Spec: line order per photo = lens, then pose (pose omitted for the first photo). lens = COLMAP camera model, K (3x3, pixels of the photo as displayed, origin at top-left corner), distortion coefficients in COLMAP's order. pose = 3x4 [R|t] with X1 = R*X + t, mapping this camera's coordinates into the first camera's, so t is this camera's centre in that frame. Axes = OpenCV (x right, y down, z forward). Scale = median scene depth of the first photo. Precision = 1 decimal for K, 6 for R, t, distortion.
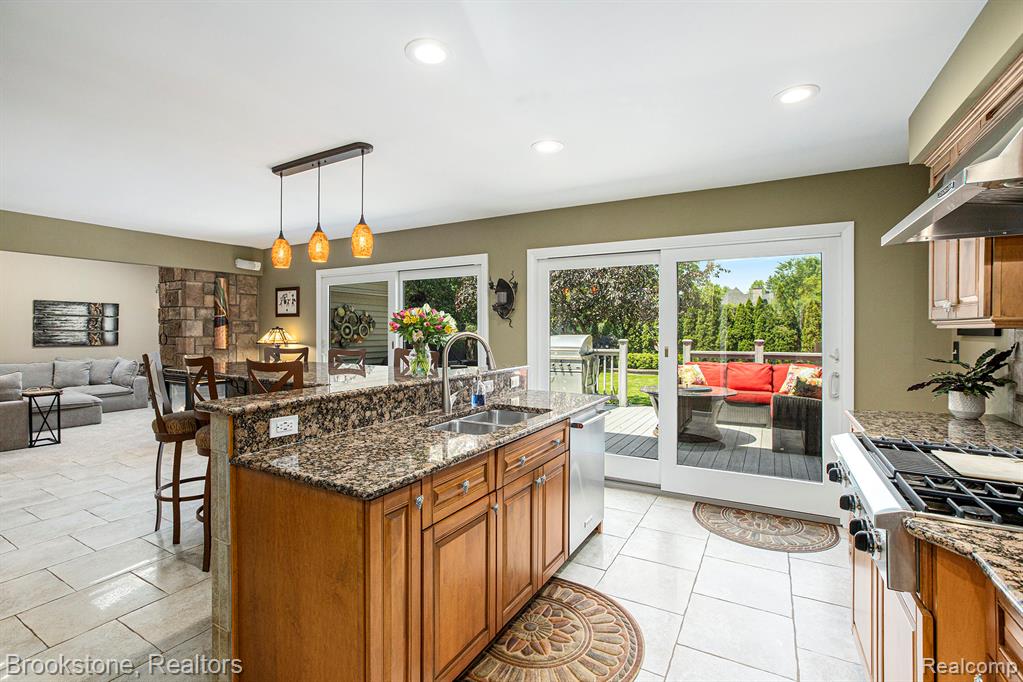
lens RADIAL K [[479.4, 0, 504.4], [0, 479.4, 332.2], [0, 0, 1]] dist [-0.059047, 0.019074]
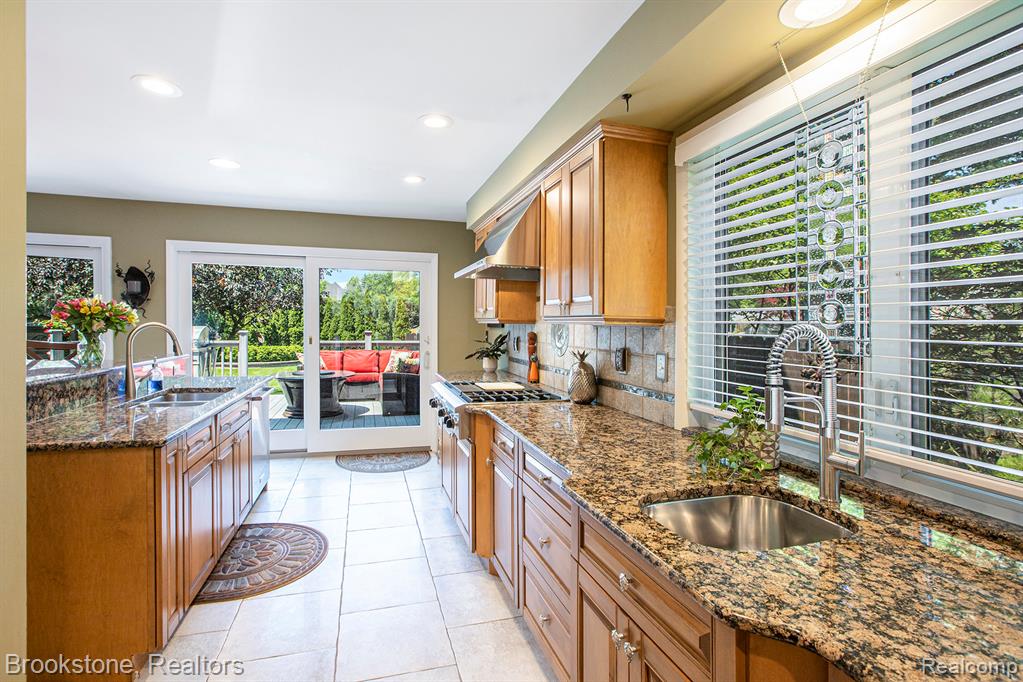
lens RADIAL K [[479.4, 0, 504.4], [0, 479.4, 332.2], [0, 0, 1]] dist [-0.059047, 0.019074]
pose [[0.695971, -0.003814, 0.718060, -0.125159], [-0.007952, 0.999884, 0.013018, 0.000713], [-0.718026, -0.014770, 0.695860, -0.140222]]
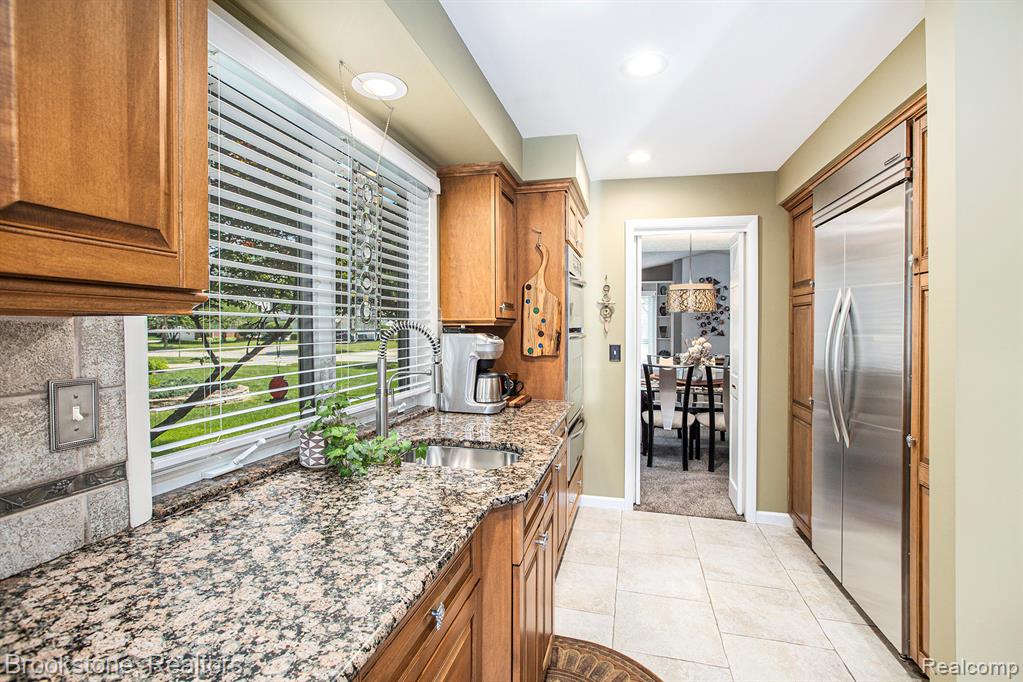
lens RADIAL K [[461.0, 0, 502.5], [0, 461.0, 331.1], [0, 0, 1]] dist [-0.035347, 0.000316]
pose [[-0.973392, -0.005389, -0.229081, 0.121328], [-0.008659, 0.999874, 0.013269, 0.000174], [0.228981, 0.014900, -0.973317, 0.202555]]
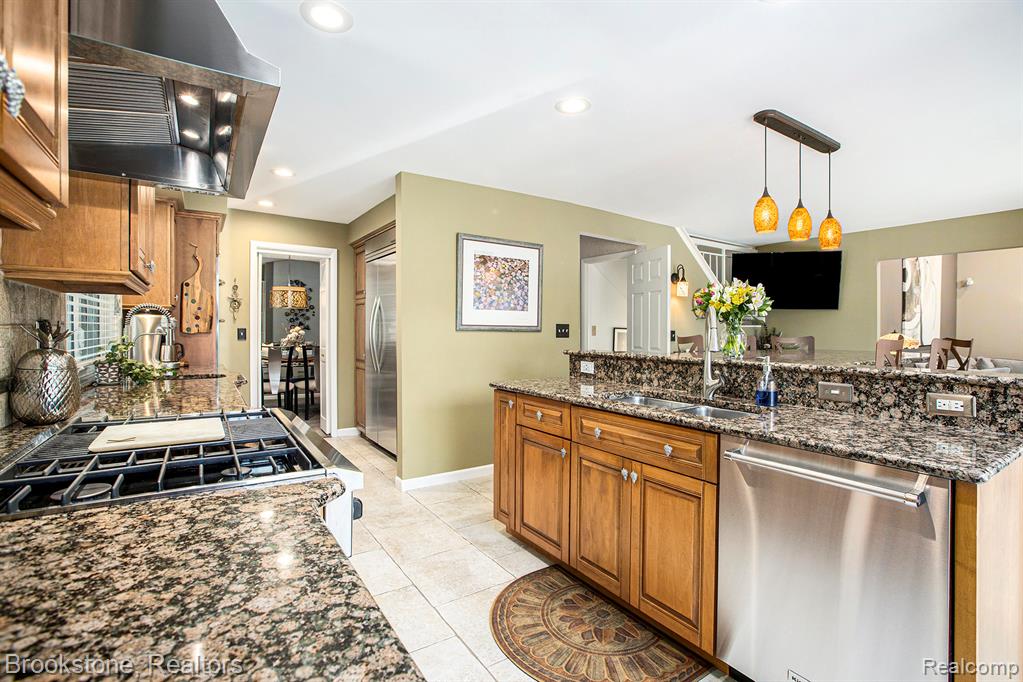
lens RADIAL K [[461.0, 0, 502.5], [0, 461.0, 331.1], [0, 0, 1]] dist [-0.035347, 0.000316]
pose [[-0.462968, -0.002088, -0.886372, 0.363835], [-0.014444, 0.999882, 0.005189, 0.019165], [0.886257, 0.015205, -0.462944, 0.465018]]
